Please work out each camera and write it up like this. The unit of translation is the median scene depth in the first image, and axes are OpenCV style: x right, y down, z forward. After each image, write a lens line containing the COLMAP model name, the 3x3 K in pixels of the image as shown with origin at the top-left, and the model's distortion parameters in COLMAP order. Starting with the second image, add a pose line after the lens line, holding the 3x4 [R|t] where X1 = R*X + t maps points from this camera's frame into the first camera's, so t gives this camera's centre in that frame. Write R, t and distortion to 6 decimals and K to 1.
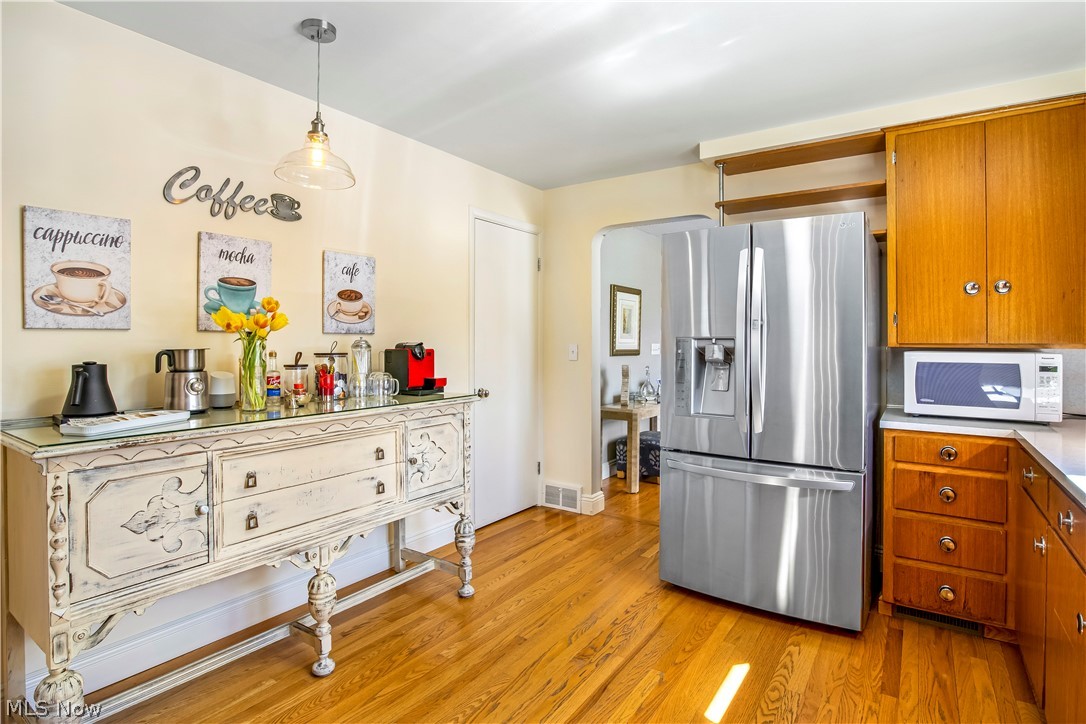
lens RADIAL K [[544.2, 0, 543.6], [0, 544.2, 344.4], [0, 0, 1]] dist [-0.040149, 0.000447]
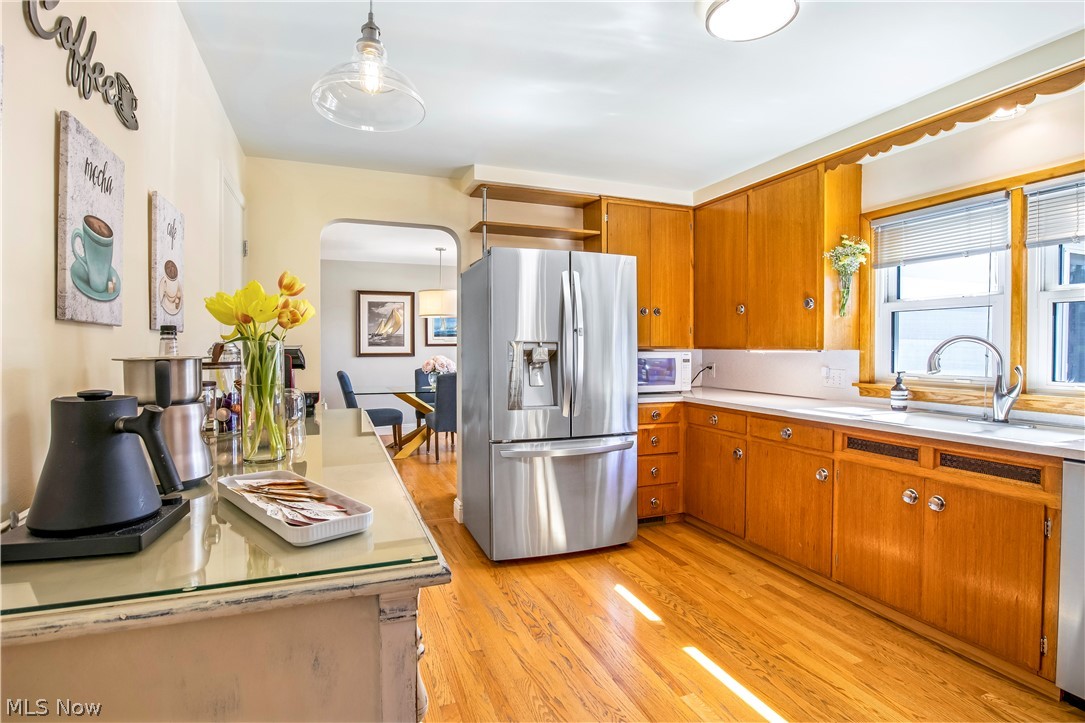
lens RADIAL K [[536.1, 0, 542.5], [0, 536.1, 361.5], [0, 0, 1]] dist [-0.050737, 0.000617]
pose [[0.560564, -0.024131, 0.827759, -0.758164], [0.004105, 0.999644, 0.026361, 0.000387], [-0.828101, -0.011379, 0.560464, 0.383228]]
